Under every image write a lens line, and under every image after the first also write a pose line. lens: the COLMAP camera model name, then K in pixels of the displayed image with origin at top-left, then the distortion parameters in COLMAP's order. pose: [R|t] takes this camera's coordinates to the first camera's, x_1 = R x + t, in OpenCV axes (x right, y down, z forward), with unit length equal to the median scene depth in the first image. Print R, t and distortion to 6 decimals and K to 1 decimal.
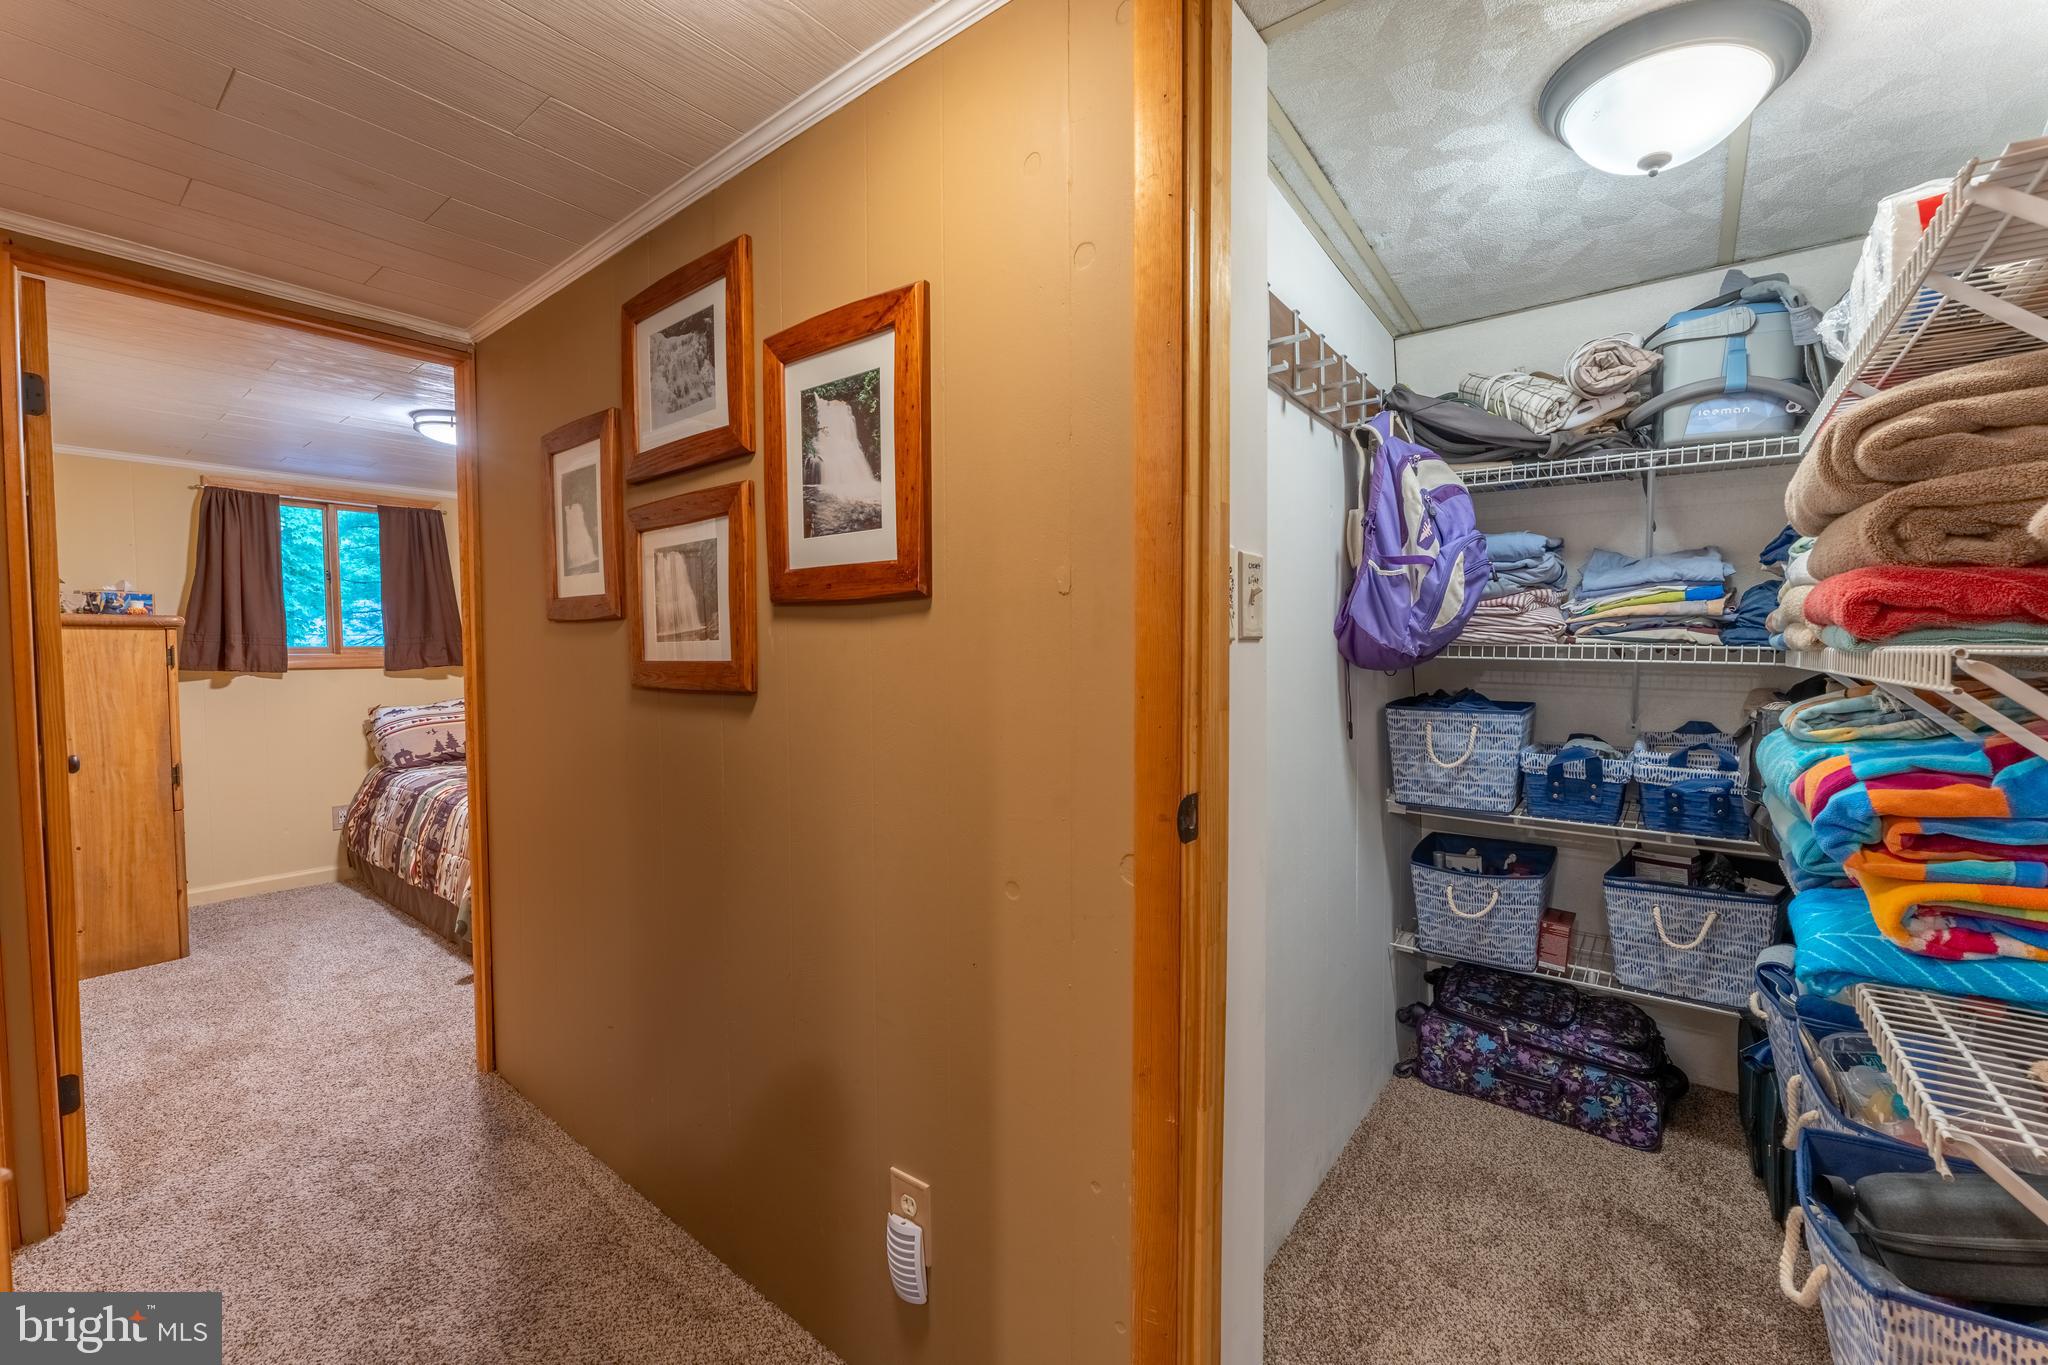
lens RADIAL K [[831.7, 0, 1023.9], [0, 831.7, 681.9], [0, 0, 1]] dist [0.013164, -0.000187]
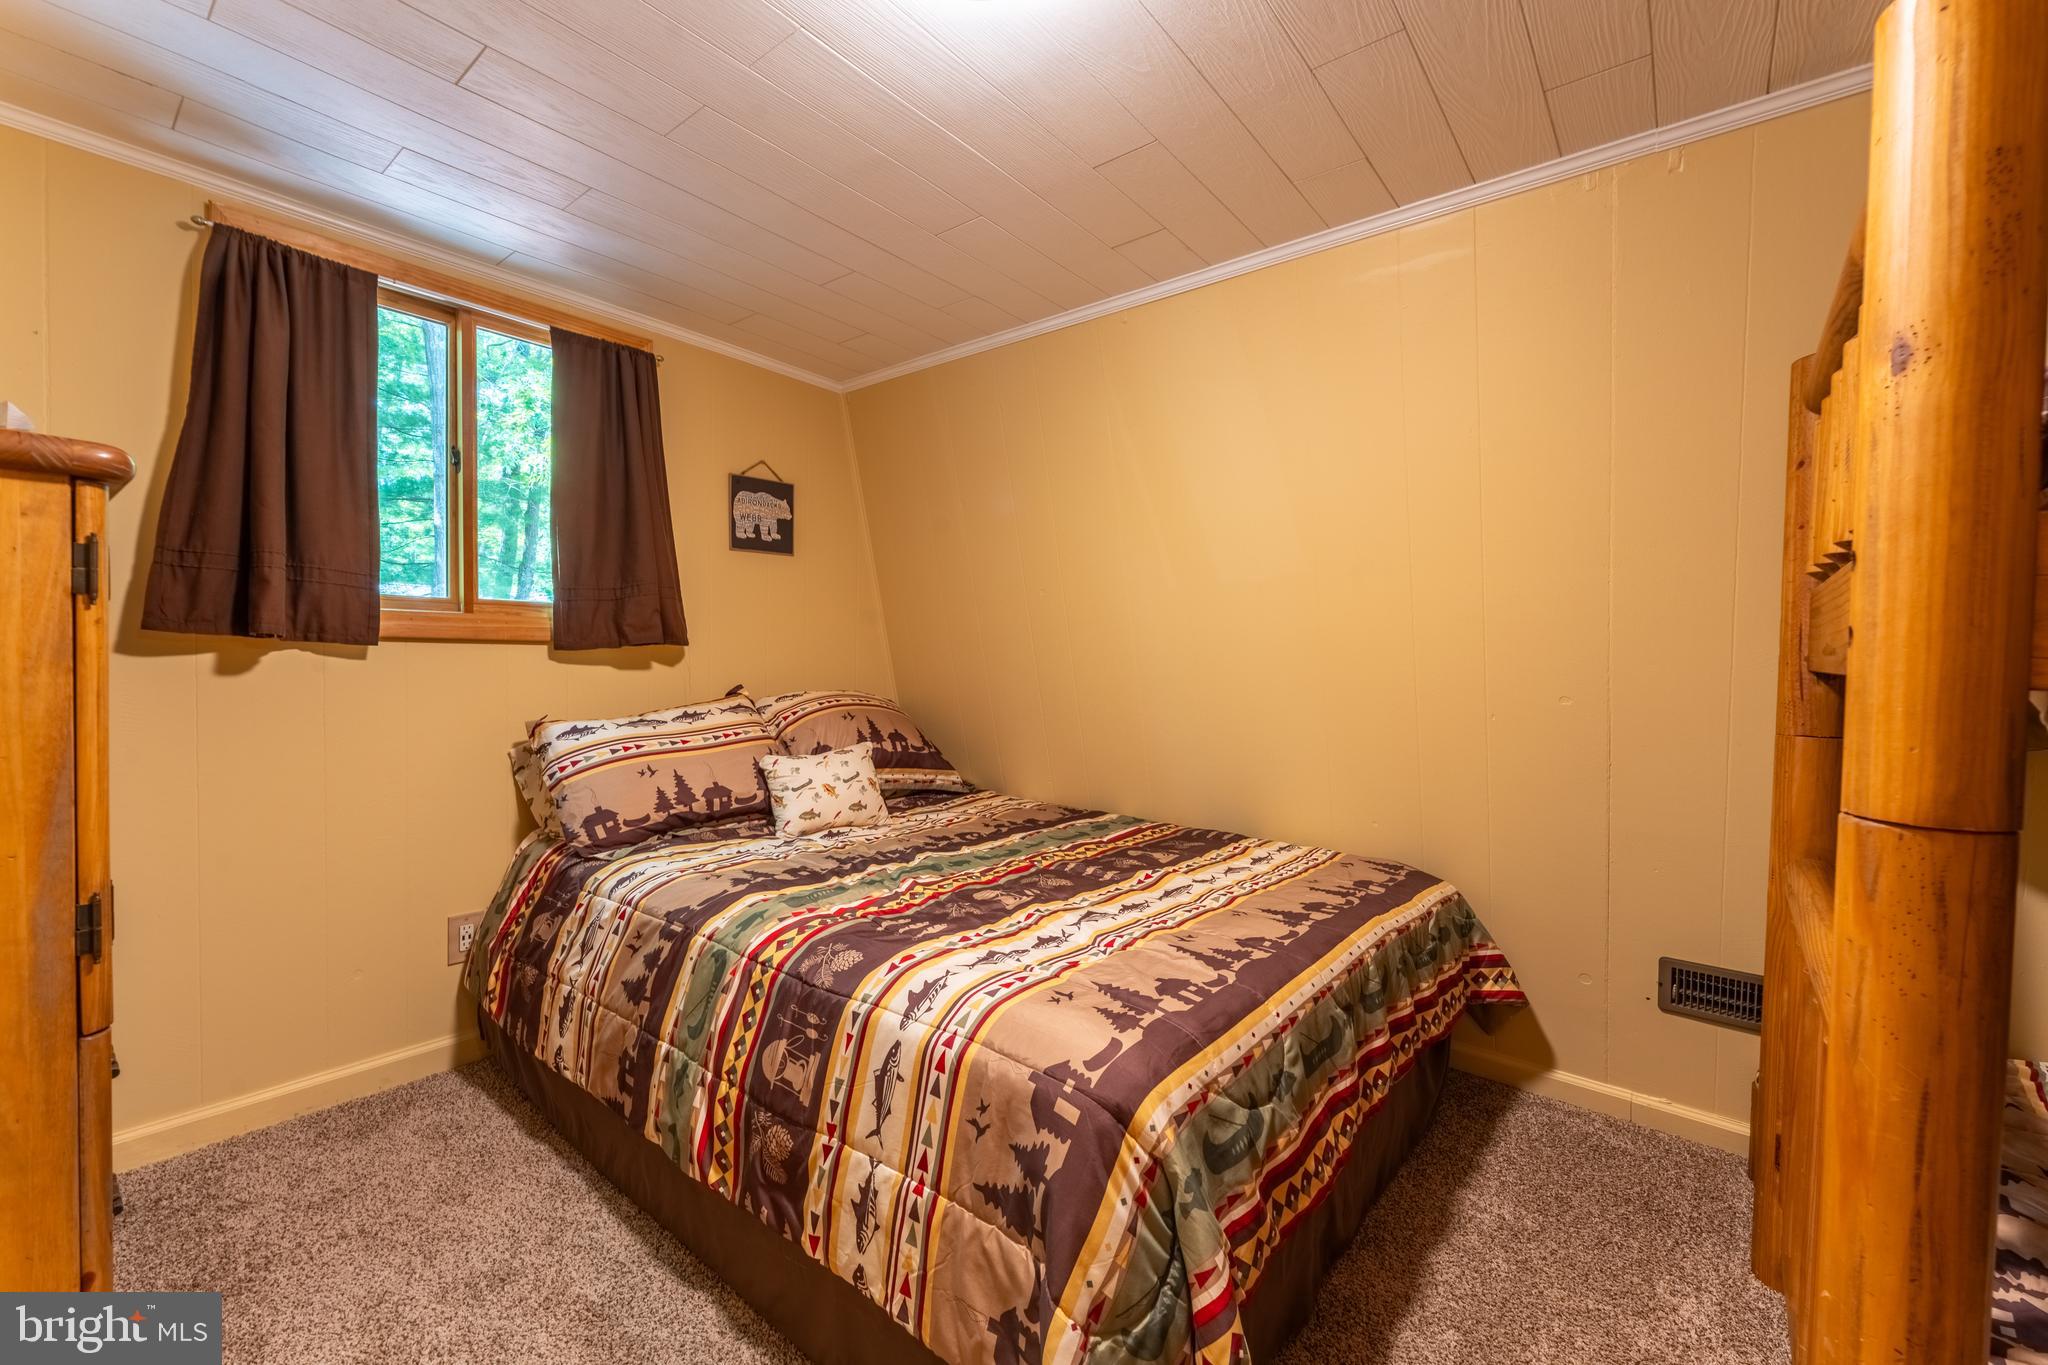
lens RADIAL K [[831.7, 0, 1026.8], [0, 831.7, 676.5], [0, 0, 1]] dist [0.013164, -0.000187]
pose [[0.999839, 0.013605, -0.011701, -0.503649], [-0.013866, 0.999651, -0.022482, 0.011283], [0.011391, 0.022641, 0.999679, 0.530719]]
